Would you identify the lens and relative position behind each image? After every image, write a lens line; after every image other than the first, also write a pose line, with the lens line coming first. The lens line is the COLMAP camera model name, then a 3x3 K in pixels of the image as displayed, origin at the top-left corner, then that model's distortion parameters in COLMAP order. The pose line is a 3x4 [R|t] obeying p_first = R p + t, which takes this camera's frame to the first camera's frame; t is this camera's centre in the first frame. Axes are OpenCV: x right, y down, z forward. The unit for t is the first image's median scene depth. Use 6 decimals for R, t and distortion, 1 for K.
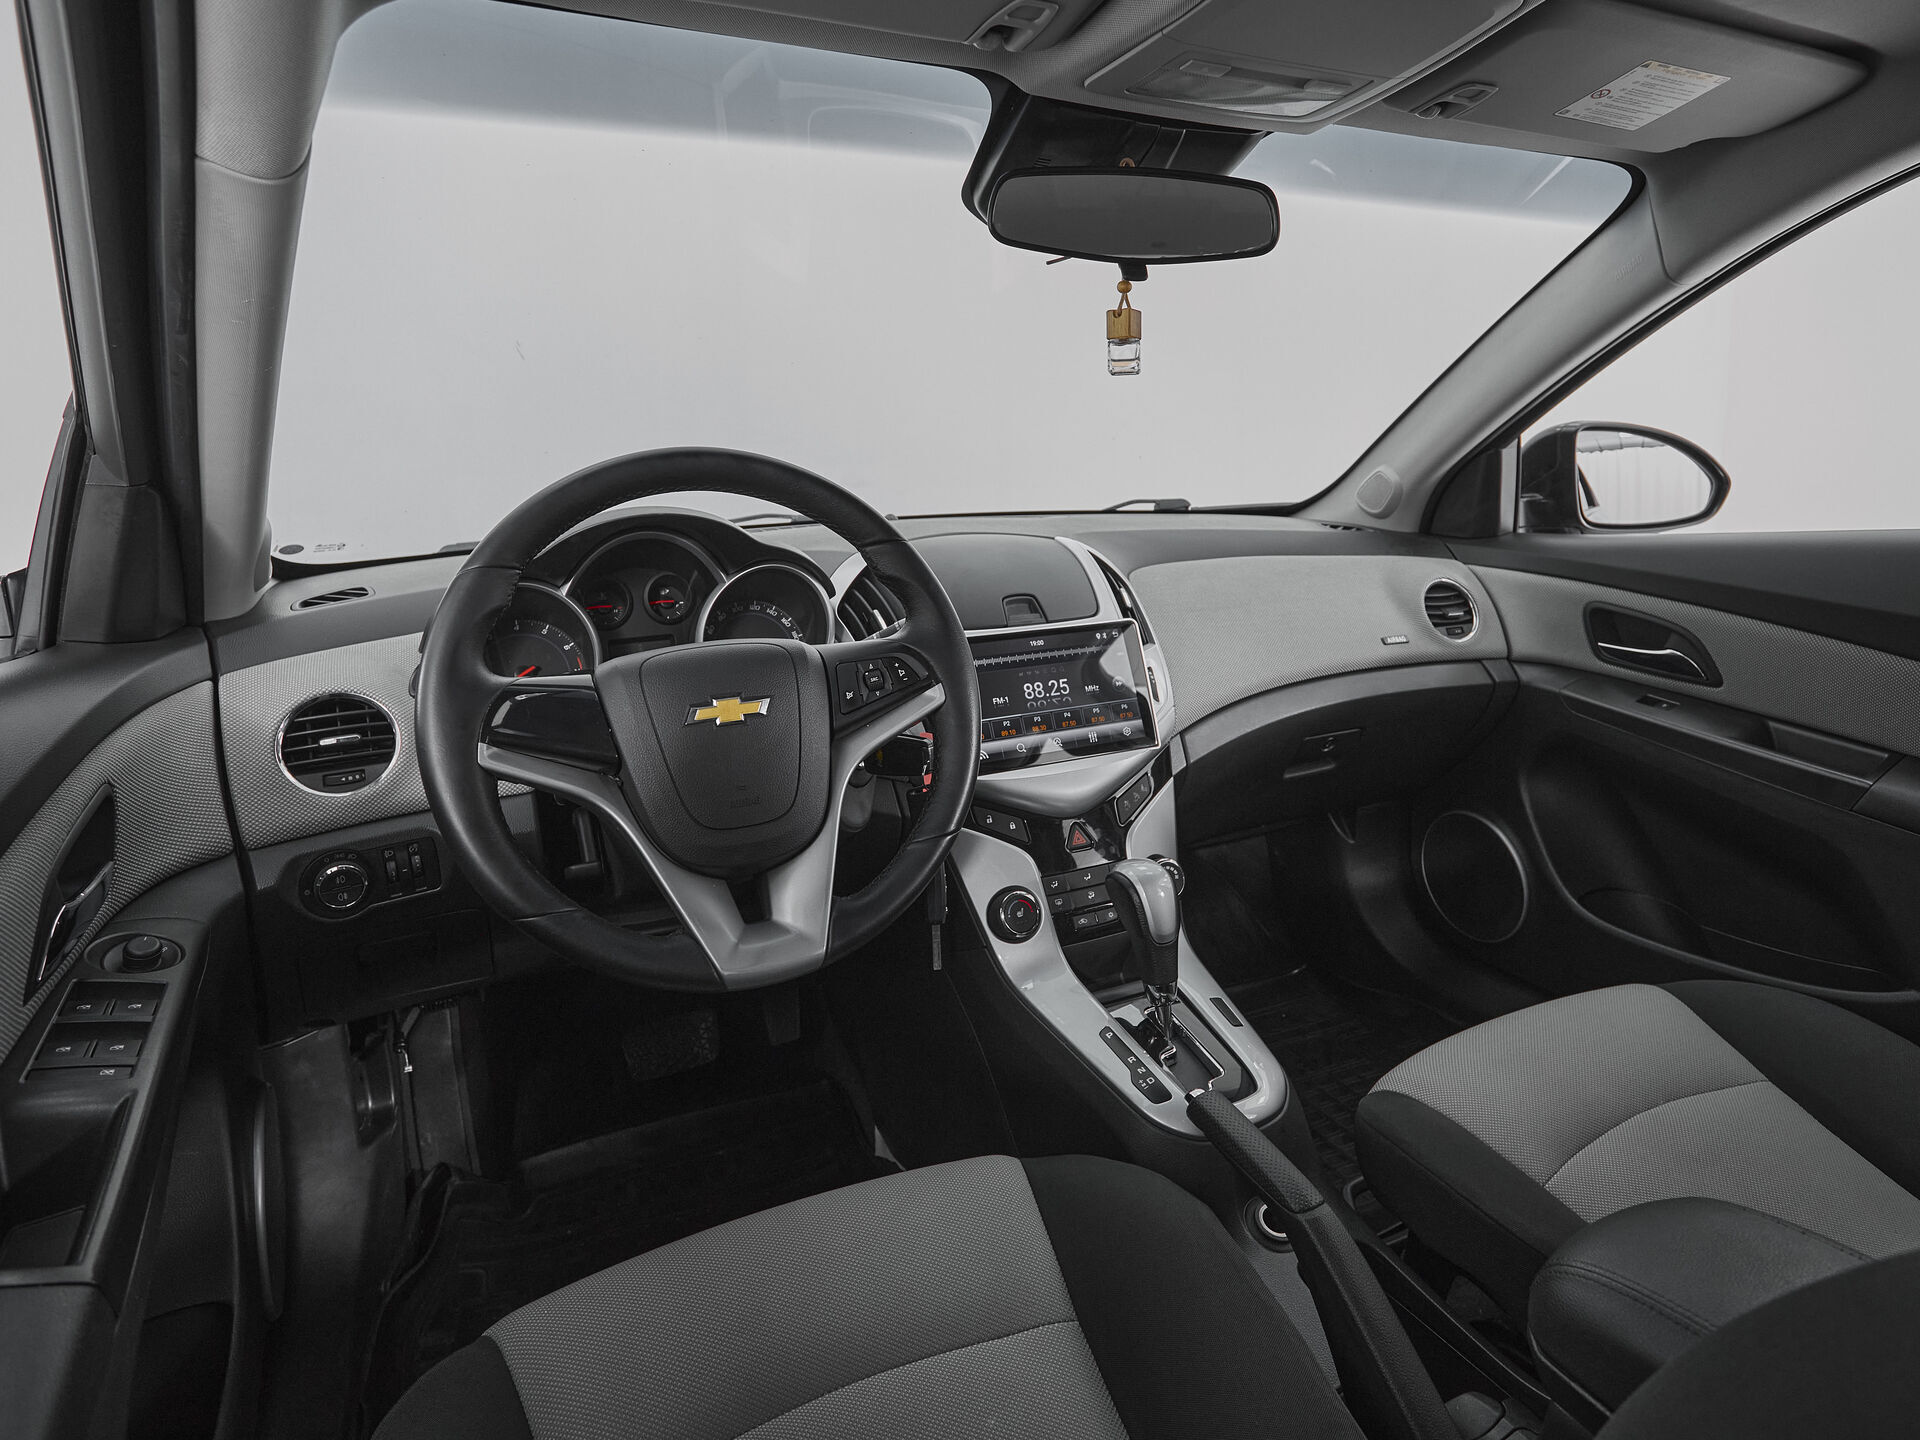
lens RADIAL K [[1168.9, 0, 1026.6], [0, 1168.9, 650.0], [0, 0, 1]] dist [0.004201, 0.000143]
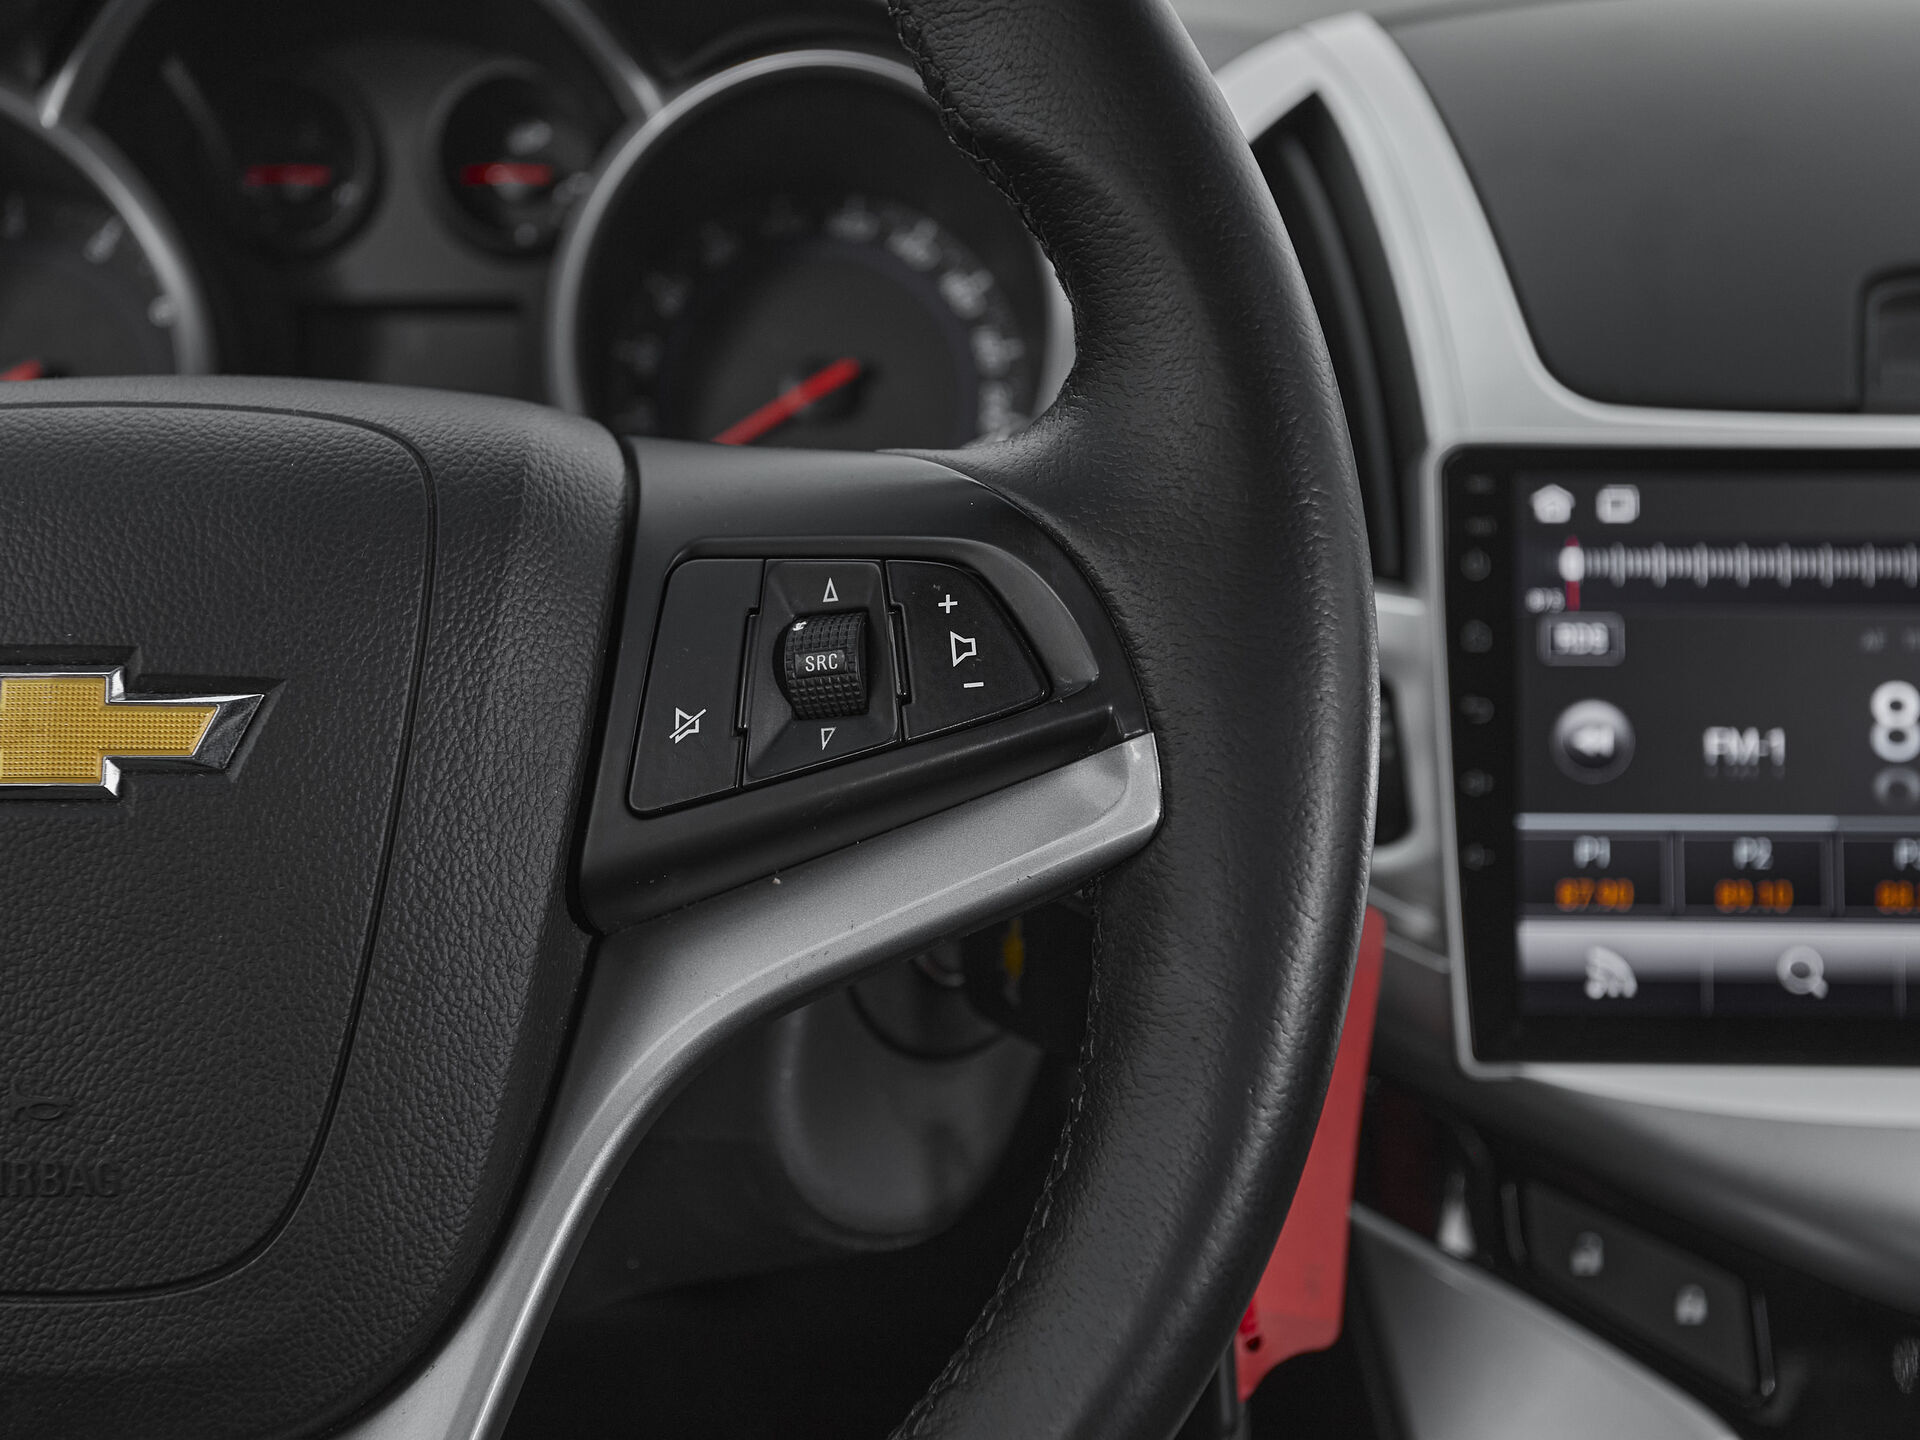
lens RADIAL K [[2767.9, 0, 821.8], [0, 2767.9, 745.6], [0, 0, 1]] dist [0.005715, 0.042556]
pose [[0.872268, 0.175963, -0.456274, 0.063863], [-0.101579, 0.977865, 0.182926, -0.034860], [0.478362, -0.113213, 0.870834, 0.443949]]
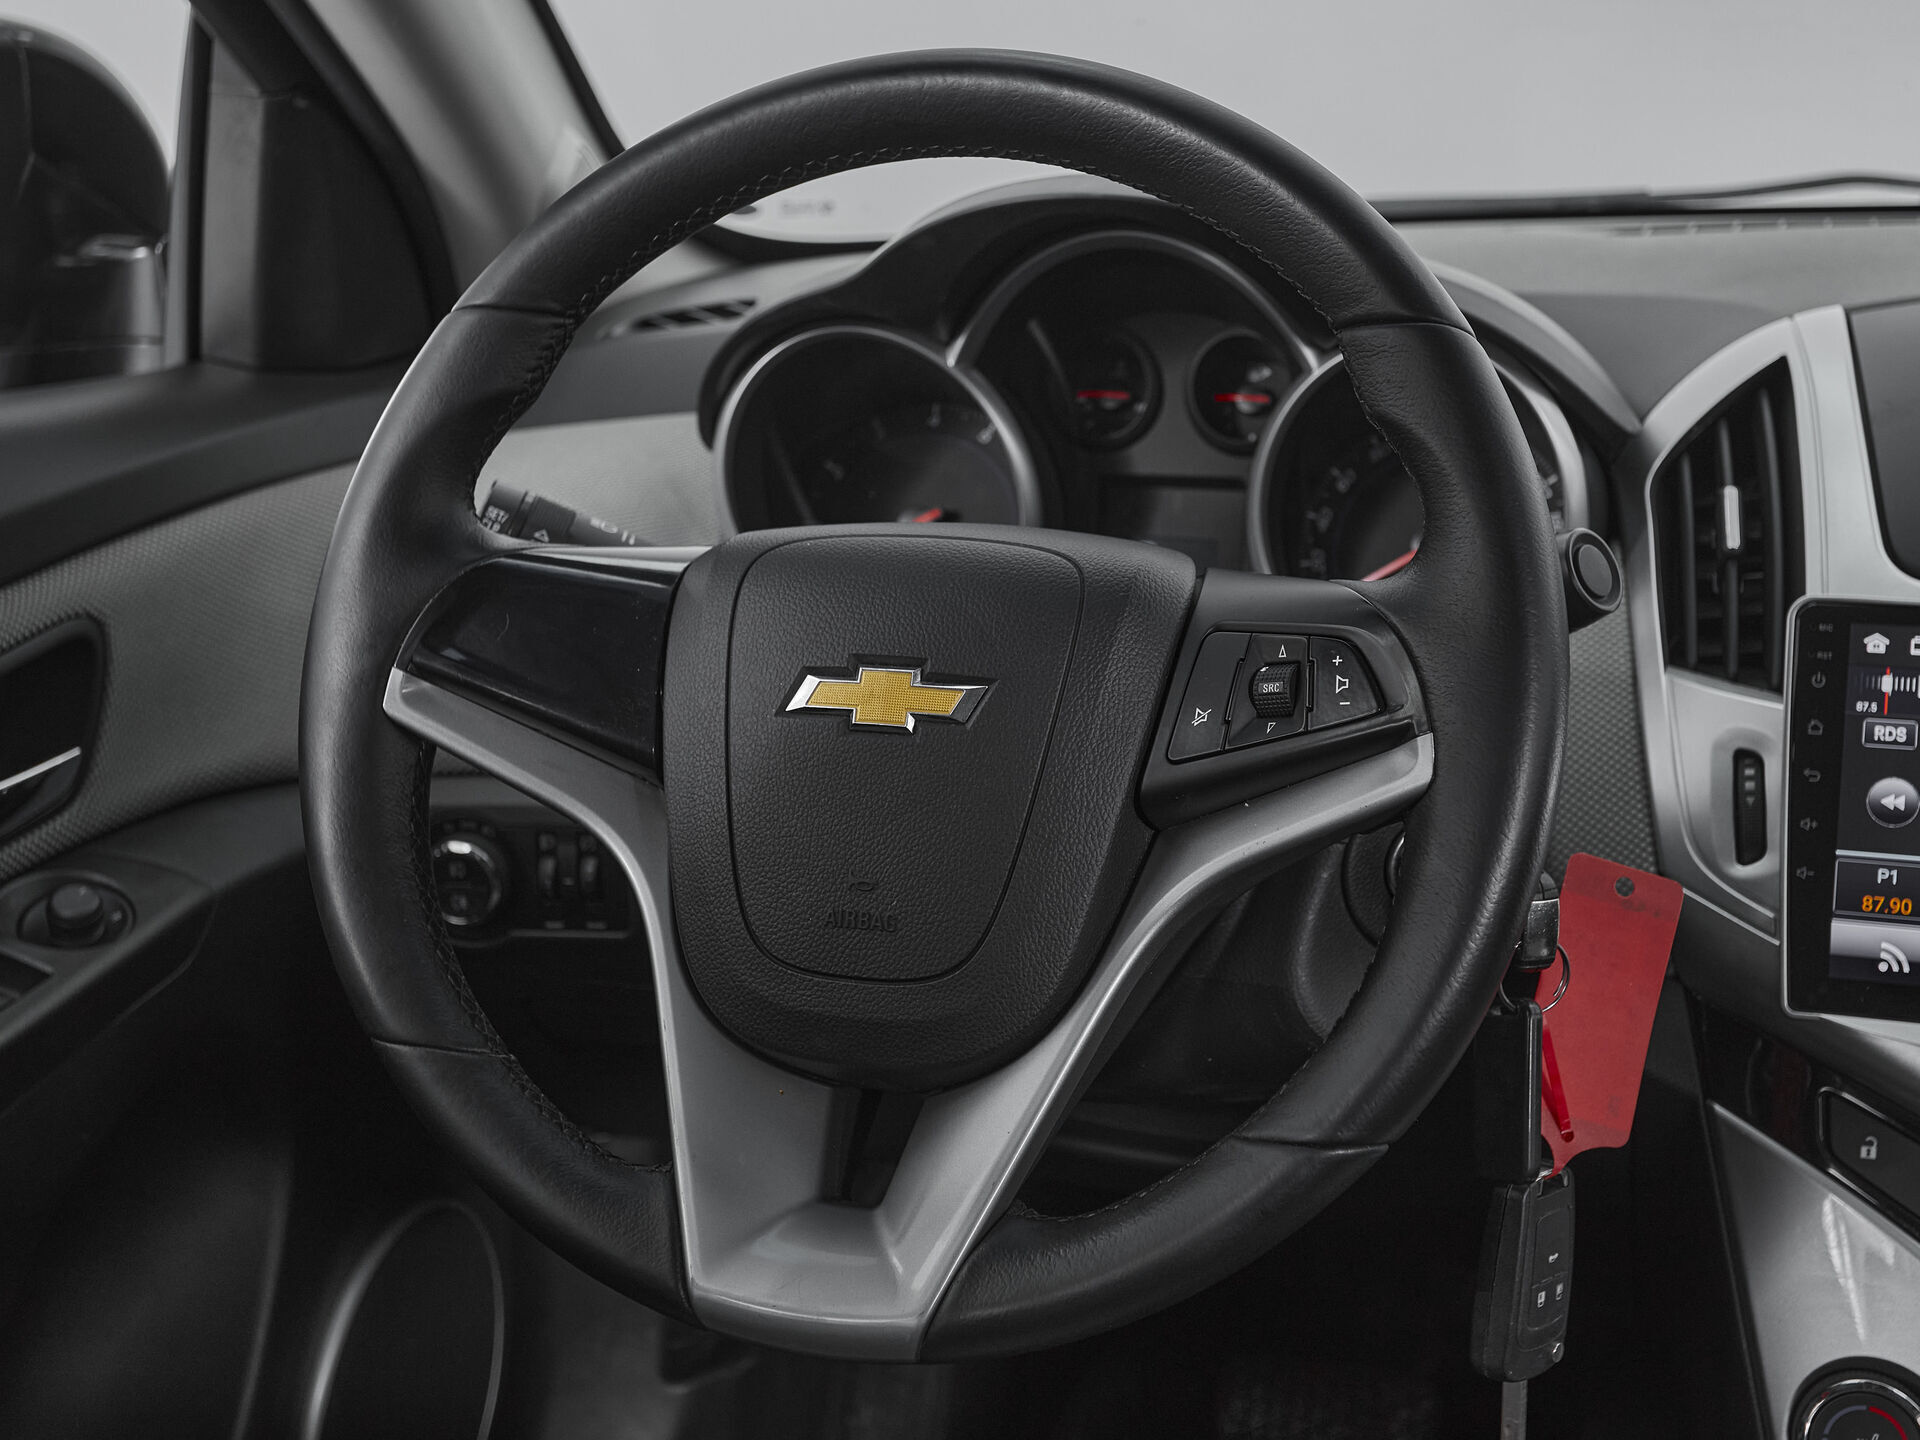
lens RADIAL K [[2776.9, 0, 922.4], [0, 2776.9, 650.5], [0, 0, 1]] dist [0.027787, 0.103713]
pose [[0.672164, 0.180753, -0.718000, 0.322605], [-0.120516, 0.983520, 0.134774, -0.069625], [0.730528, -0.004060, 0.682870, 0.234190]]
